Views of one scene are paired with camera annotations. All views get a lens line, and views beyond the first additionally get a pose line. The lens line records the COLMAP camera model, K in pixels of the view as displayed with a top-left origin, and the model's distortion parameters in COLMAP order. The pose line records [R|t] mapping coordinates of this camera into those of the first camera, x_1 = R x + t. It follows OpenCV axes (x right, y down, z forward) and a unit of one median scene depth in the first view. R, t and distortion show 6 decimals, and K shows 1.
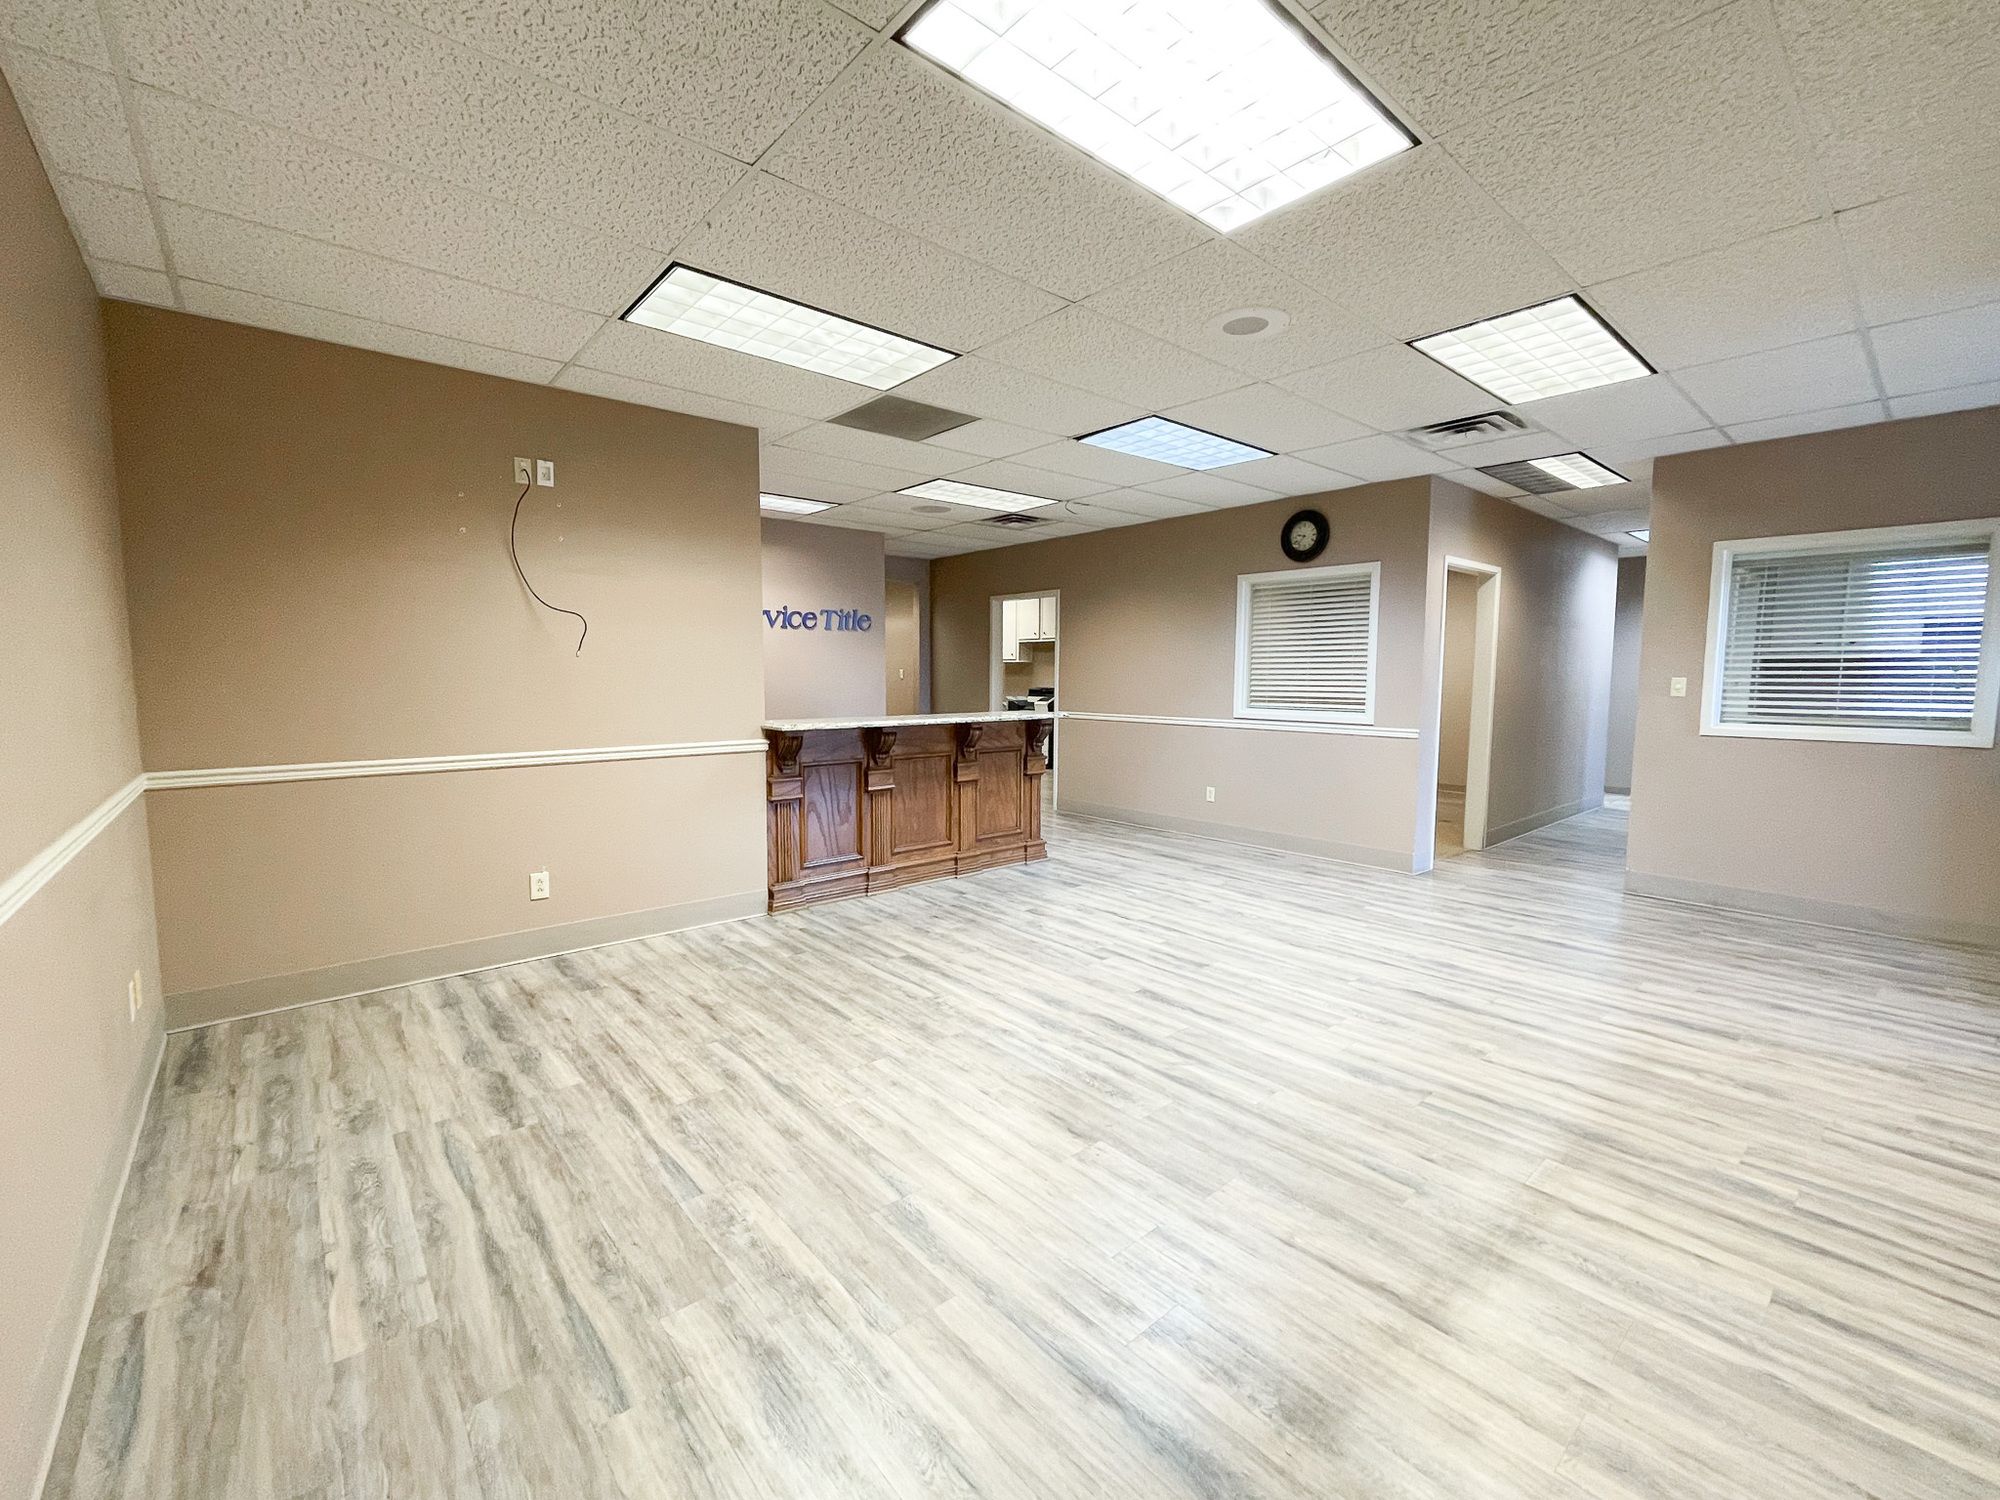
lens RADIAL K [[829.6, 0, 1000.0], [0, 829.6, 750.0], [0, 0, 1]] dist [0.000258, -0.000618]
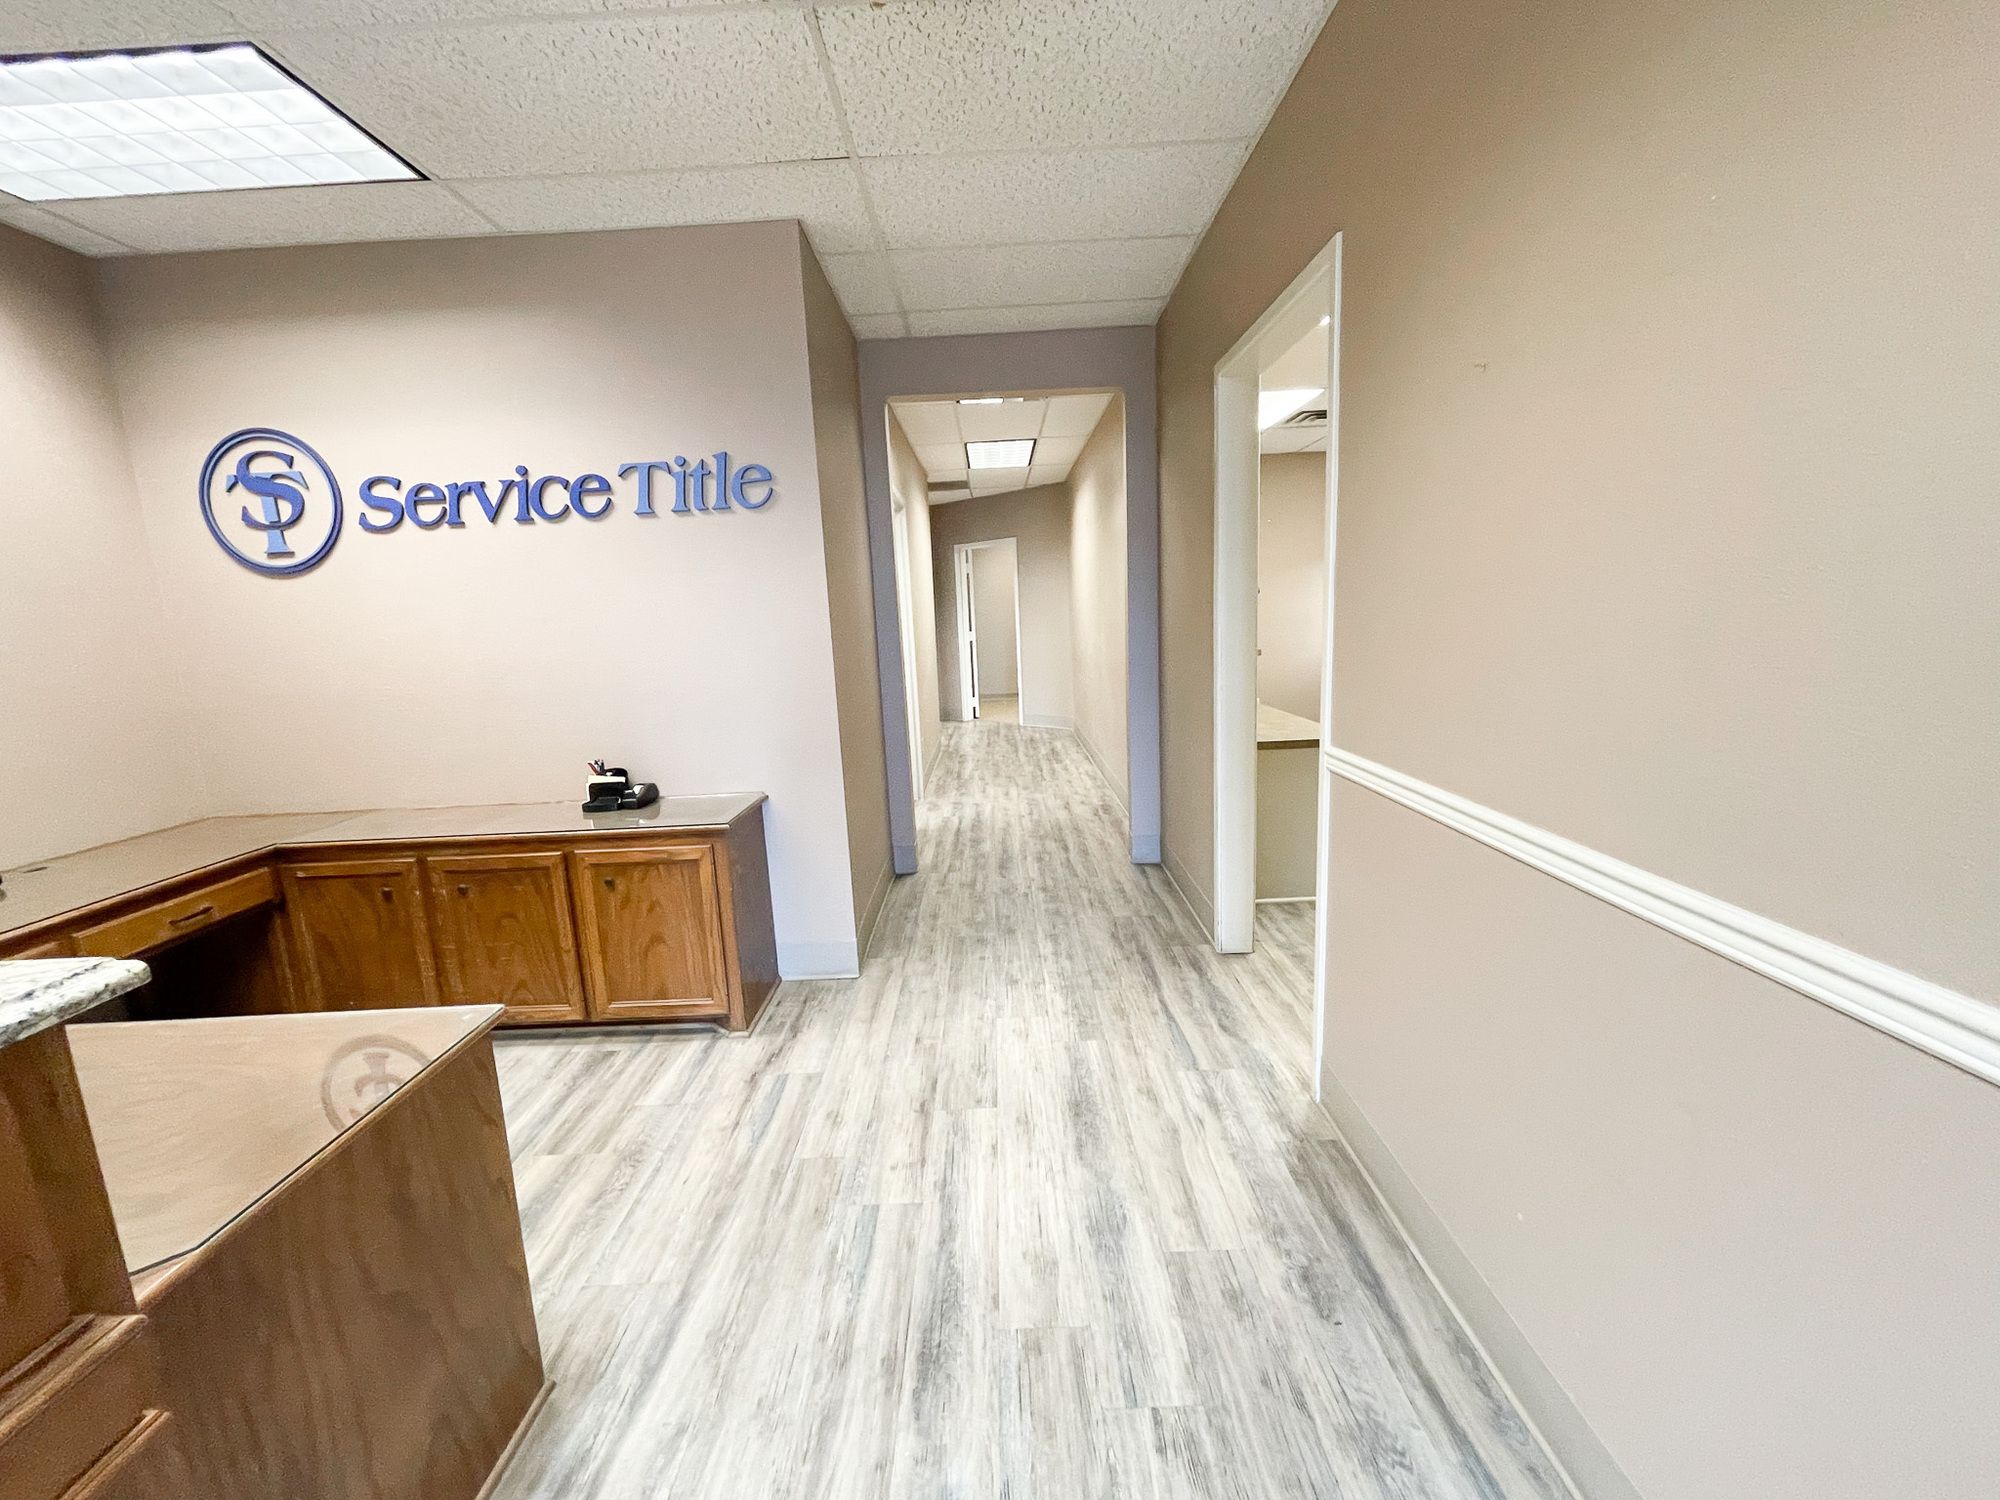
lens RADIAL K [[808.5, 0, 1002.2], [0, 808.5, 749.9], [0, 0, 1]] dist [-0.012225, 0.000080]
pose [[0.760693, 0.072440, -0.645057, 0.280311], [-0.012389, 0.995193, 0.097151, -0.123703], [0.648993, -0.065910, 0.757934, 1.345678]]
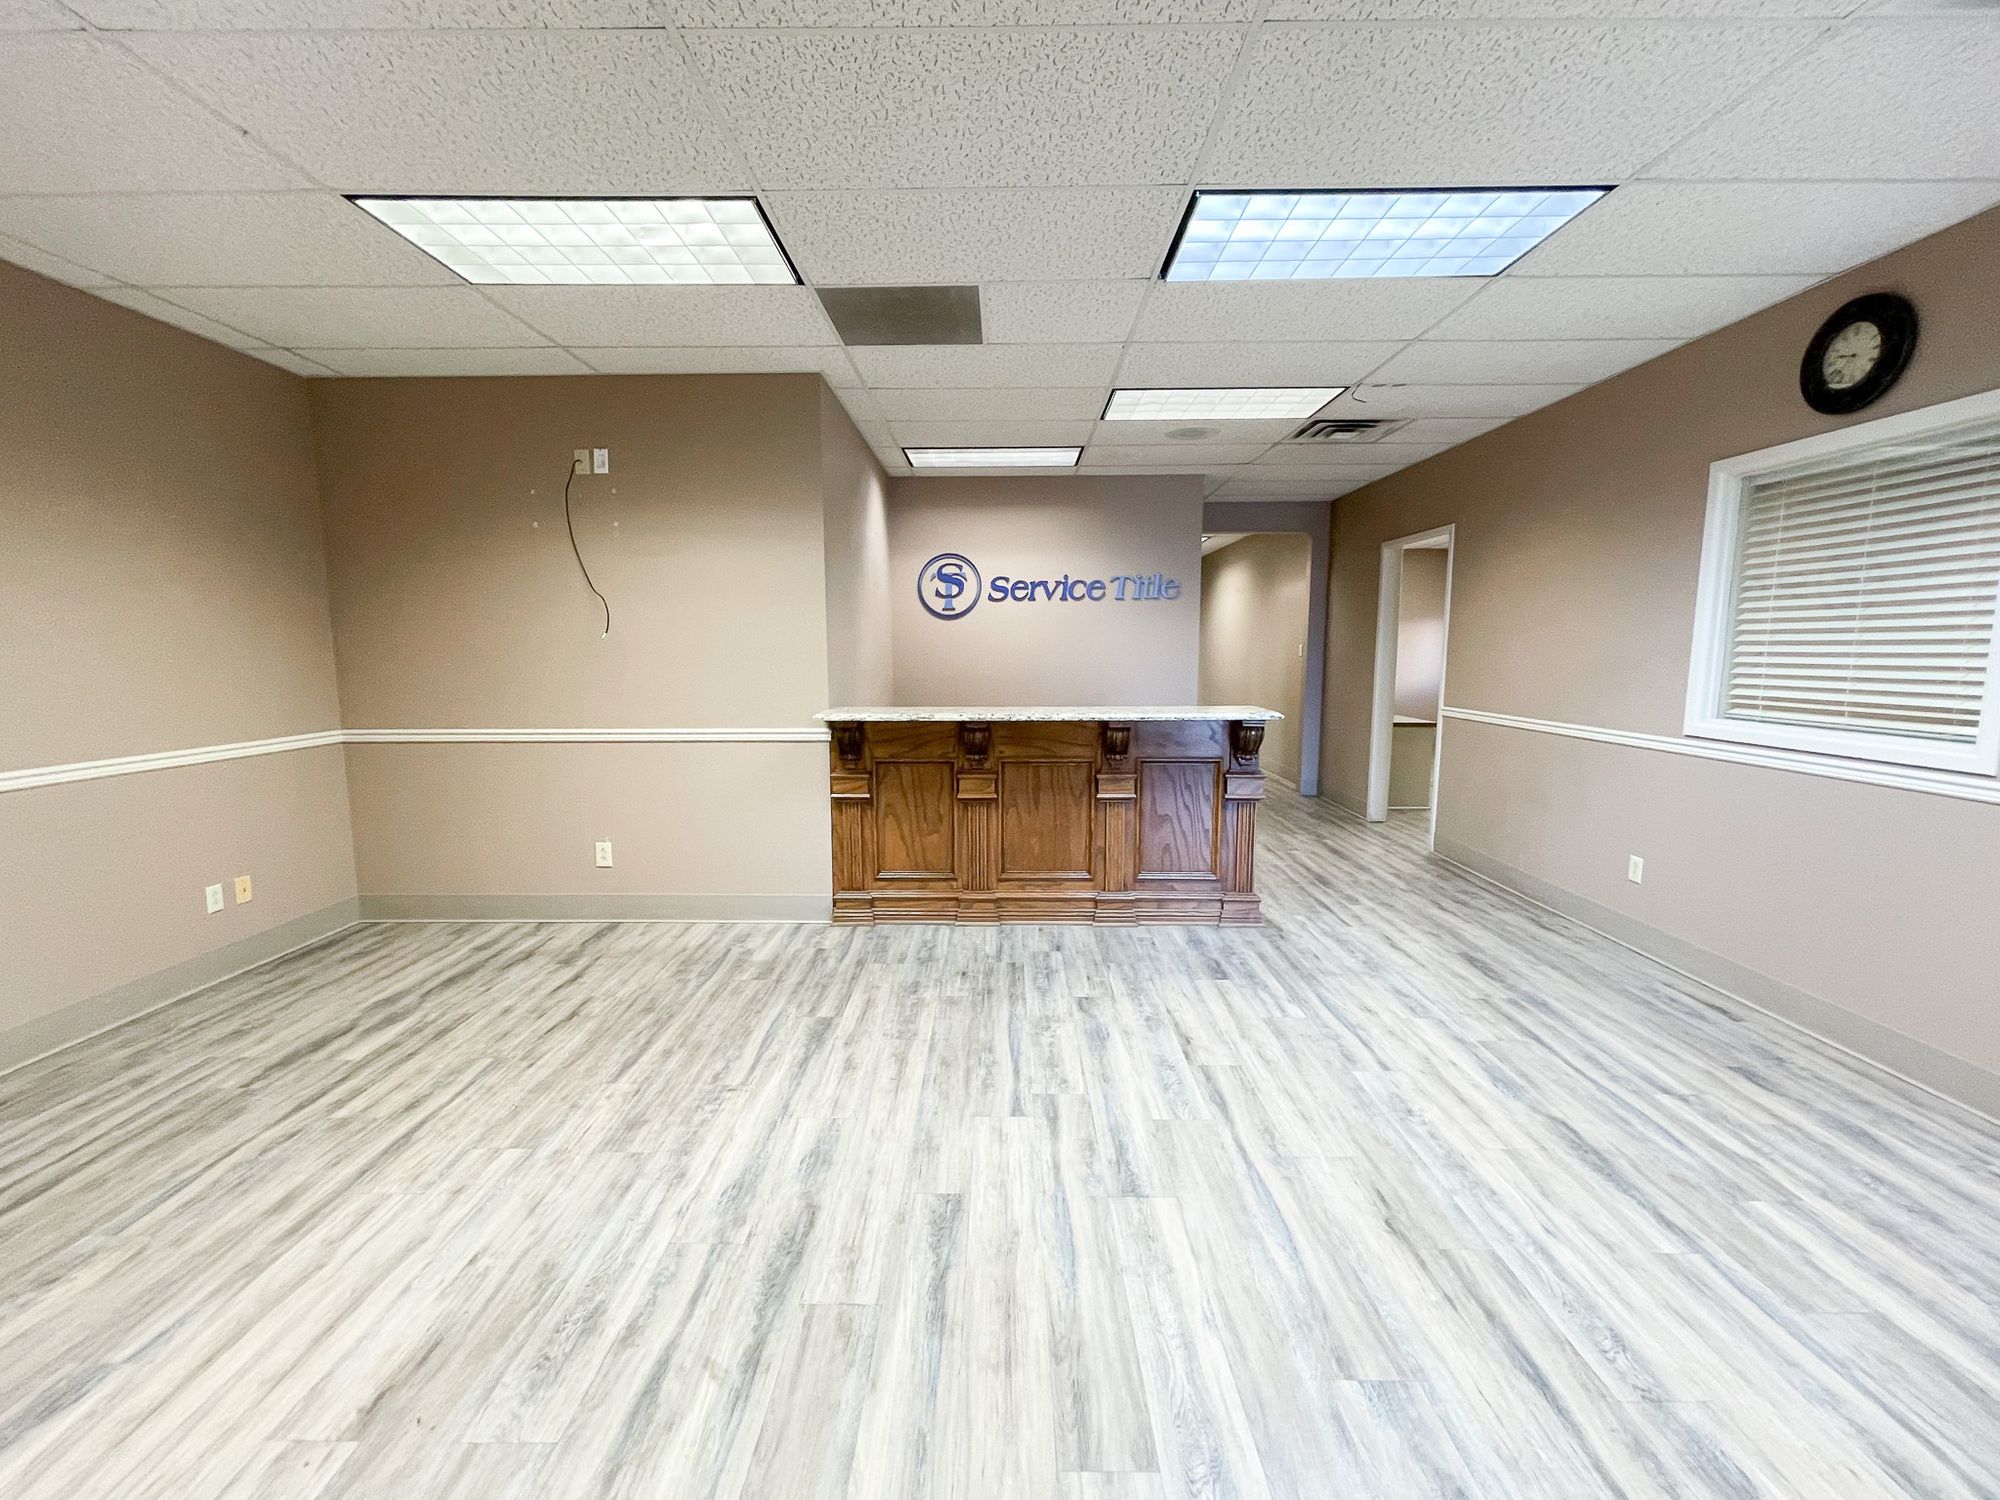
lens RADIAL K [[829.6, 0, 1000.0], [0, 829.6, 750.0], [0, 0, 1]] dist [0.000258, -0.000618]
pose [[0.751517, 0.077062, -0.655198, 0.444293], [-0.057523, 0.997026, 0.051286, -0.046613], [0.657202, -0.000853, 0.753714, 0.459154]]
